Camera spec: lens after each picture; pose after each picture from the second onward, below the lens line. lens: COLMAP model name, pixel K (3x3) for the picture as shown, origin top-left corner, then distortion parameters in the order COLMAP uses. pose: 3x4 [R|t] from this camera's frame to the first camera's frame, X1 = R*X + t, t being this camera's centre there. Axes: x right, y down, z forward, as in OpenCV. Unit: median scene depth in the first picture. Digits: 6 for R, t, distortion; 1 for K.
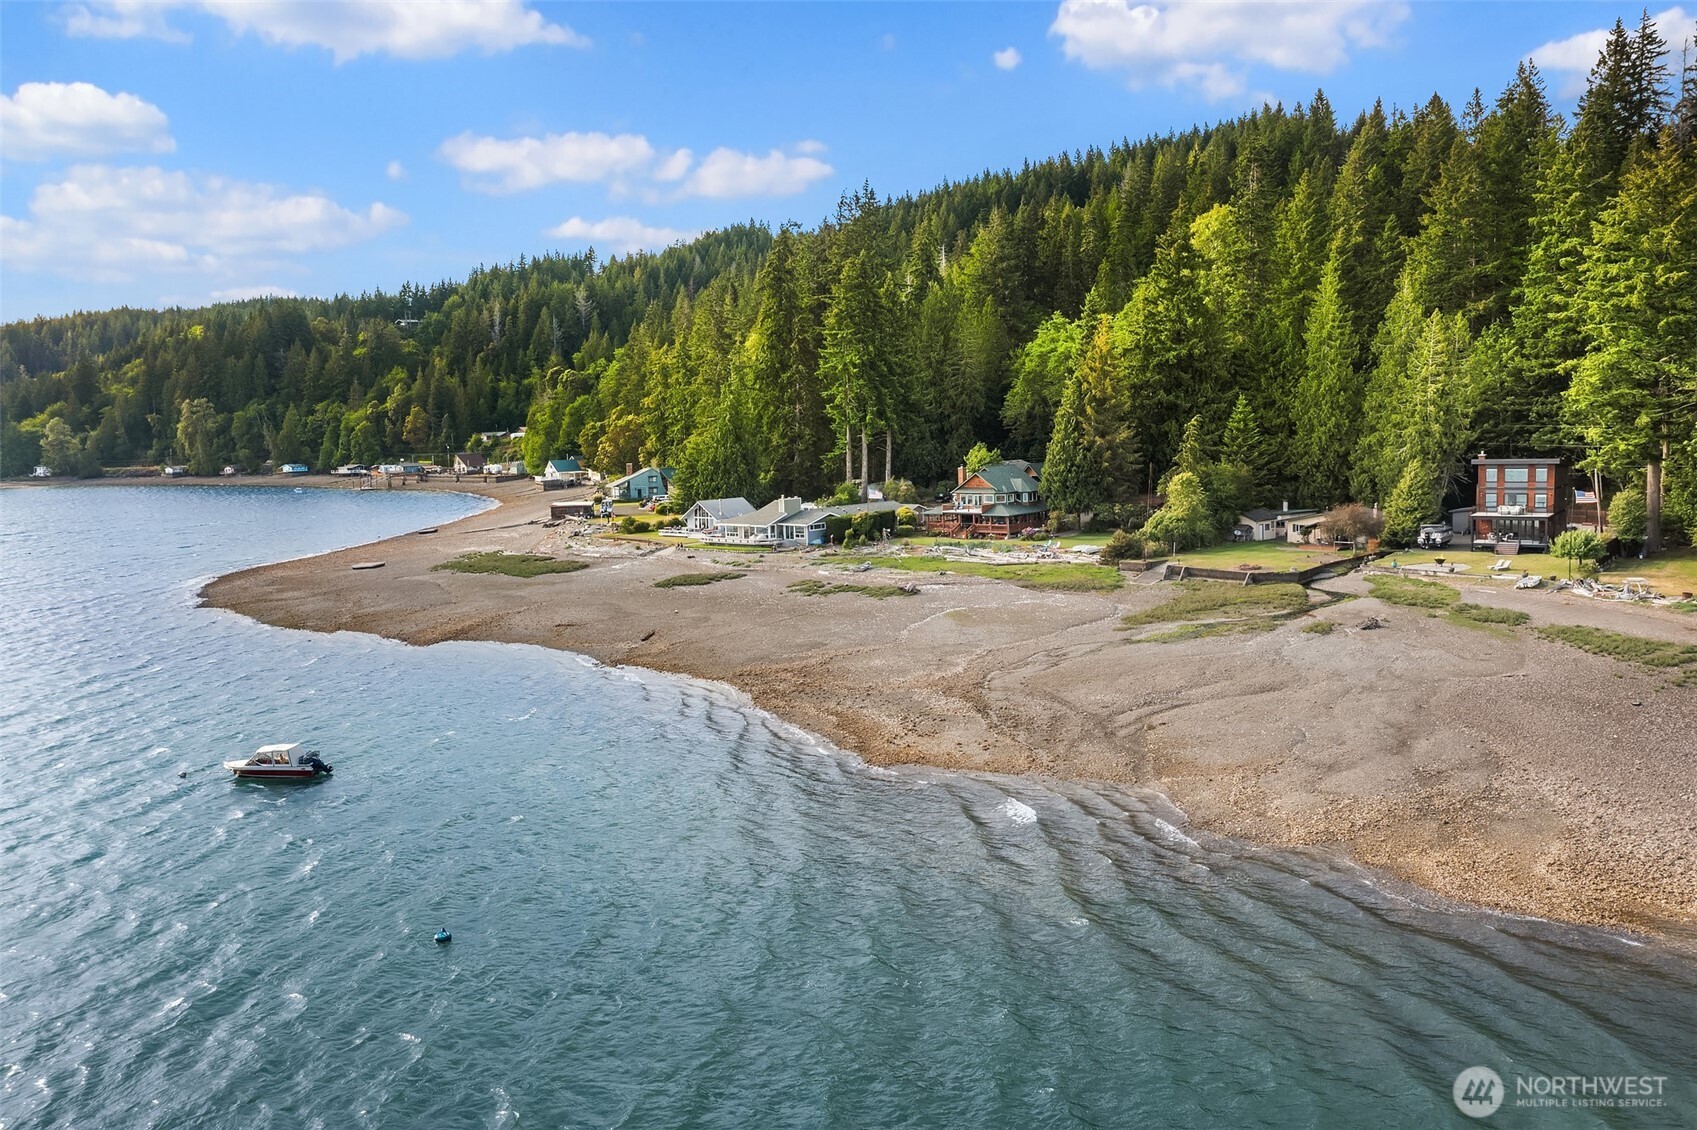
lens RADIAL K [[1361.6, 0, 851.5], [0, 1361.6, 563.1], [0, 0, 1]] dist [-0.004701, 0.011040]
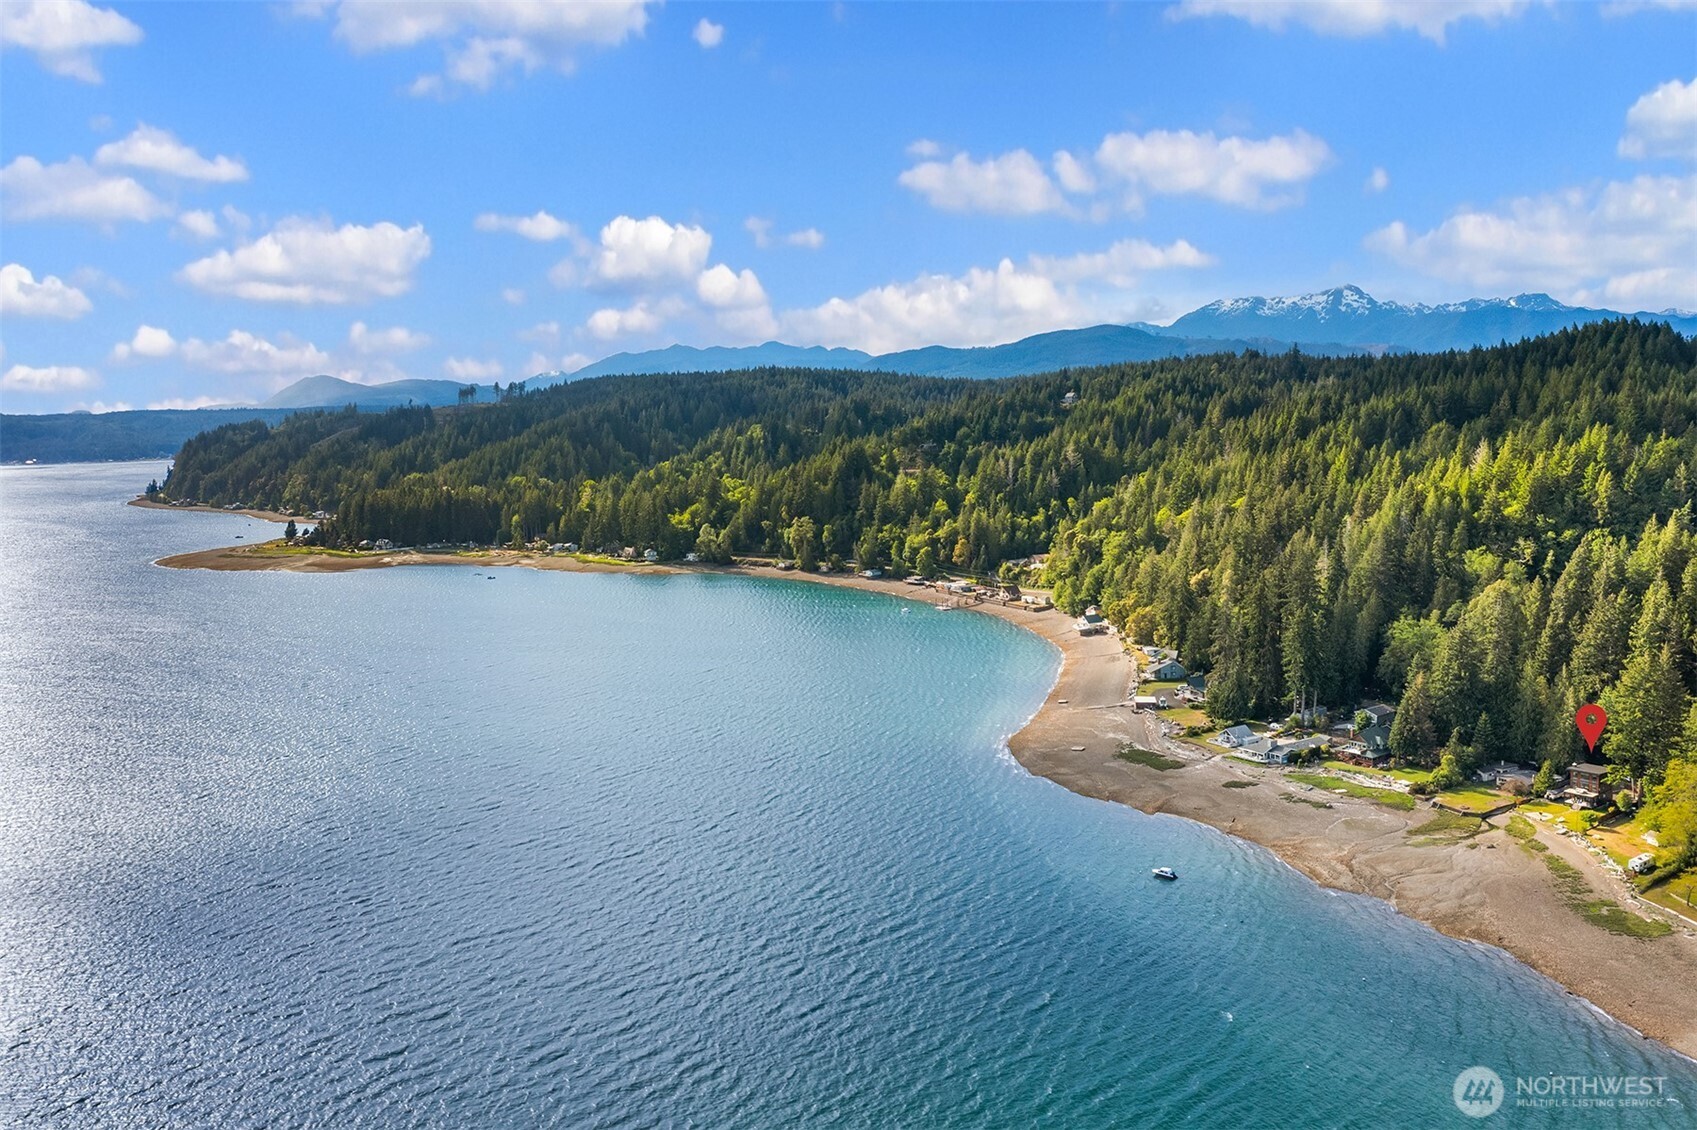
lens RADIAL K [[1361.6, 0, 846.0], [0, 1361.6, 564.1], [0, 0, 1]] dist [-0.004701, 0.011040]
pose [[0.960017, 0.031415, -0.278173, -0.110038], [-0.026570, 0.999423, 0.021170, -0.386255], [0.278678, -0.012933, 0.960298, -1.461111]]
